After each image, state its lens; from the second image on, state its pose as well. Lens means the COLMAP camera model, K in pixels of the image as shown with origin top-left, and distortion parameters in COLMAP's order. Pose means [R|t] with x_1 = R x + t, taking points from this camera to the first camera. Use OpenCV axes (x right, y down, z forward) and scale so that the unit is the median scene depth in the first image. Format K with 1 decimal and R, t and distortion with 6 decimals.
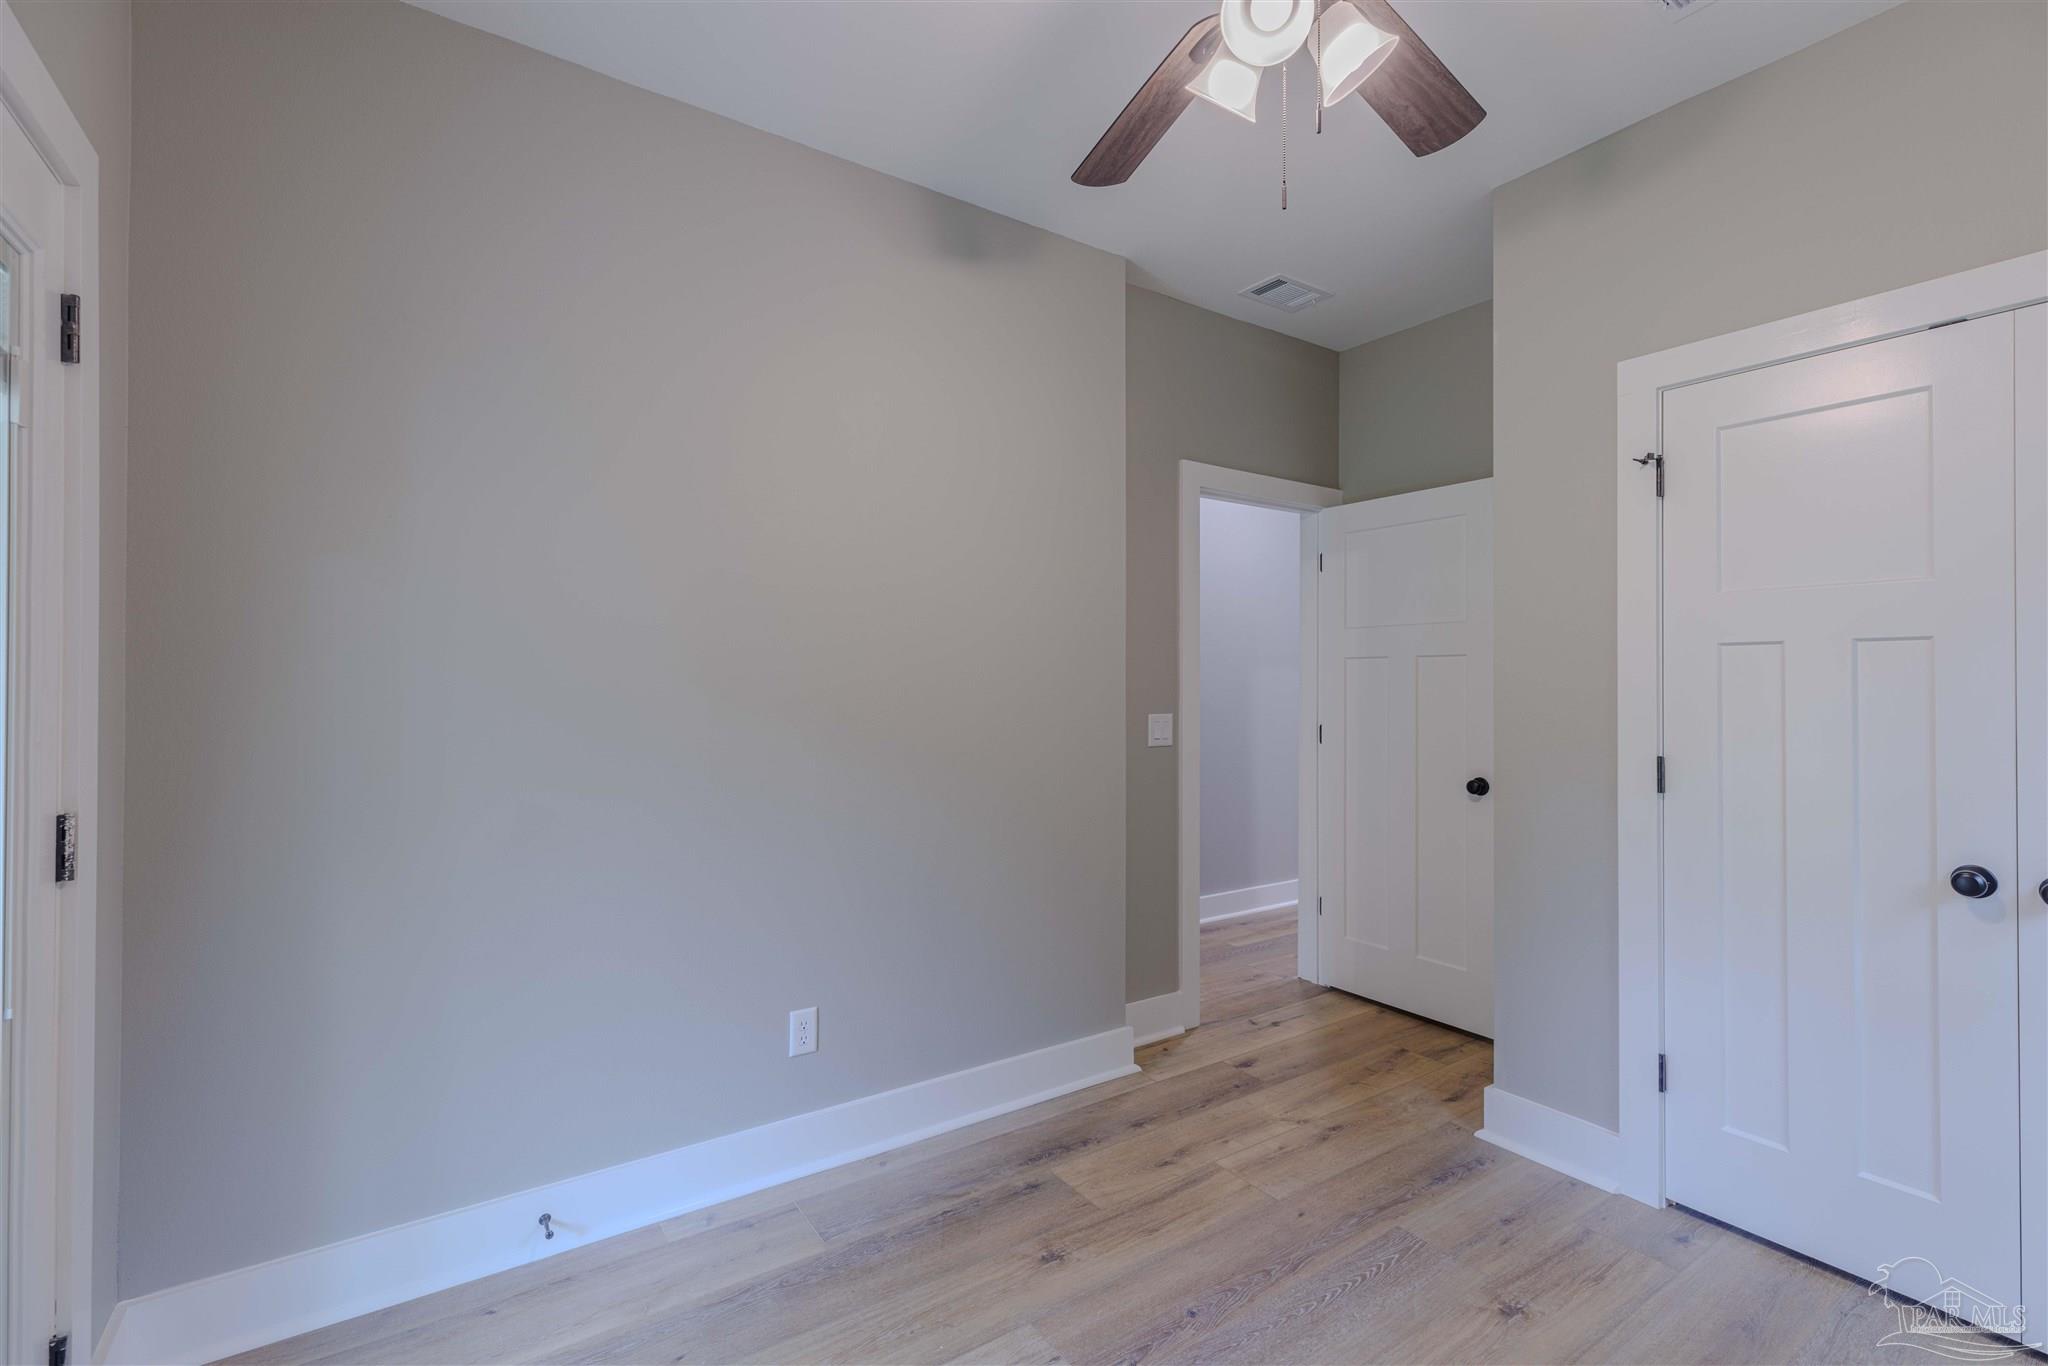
lens RADIAL K [[913.8, 0, 1019.6], [0, 913.8, 675.6], [0, 0, 1]] dist [0.003299, 0.000613]
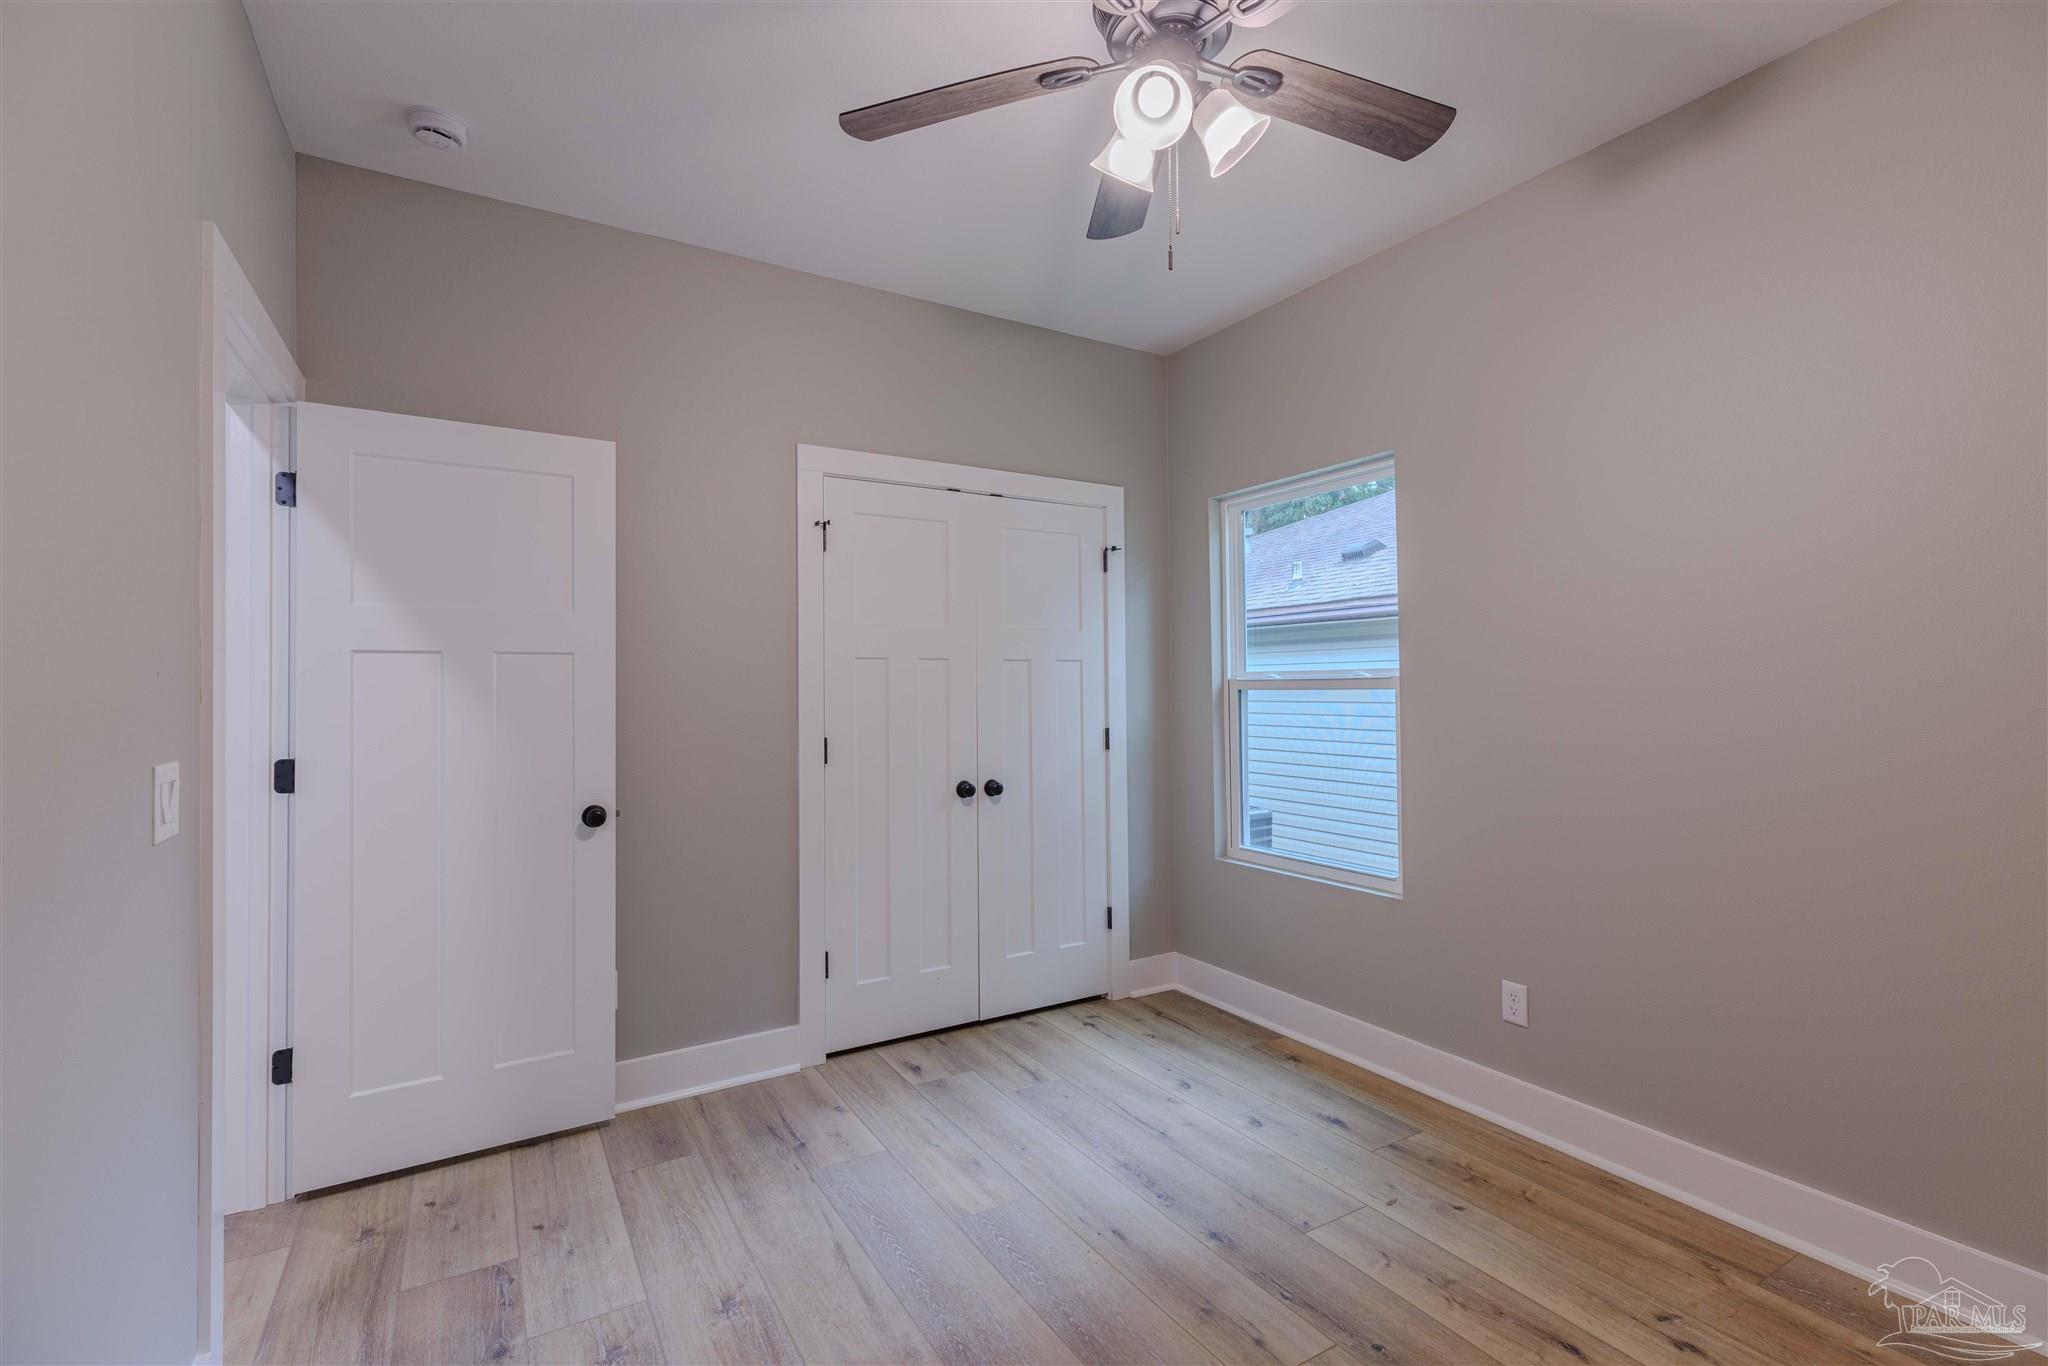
lens RADIAL K [[912.7, 0, 1023.3], [0, 912.7, 677.5], [0, 0, 1]] dist [0.003604, -0.000214]
pose [[0.056397, 0.007058, 0.998383, -0.622929], [-0.001526, 0.999974, -0.006983, 0.005149], [-0.998407, -0.001130, 0.056406, 0.583822]]
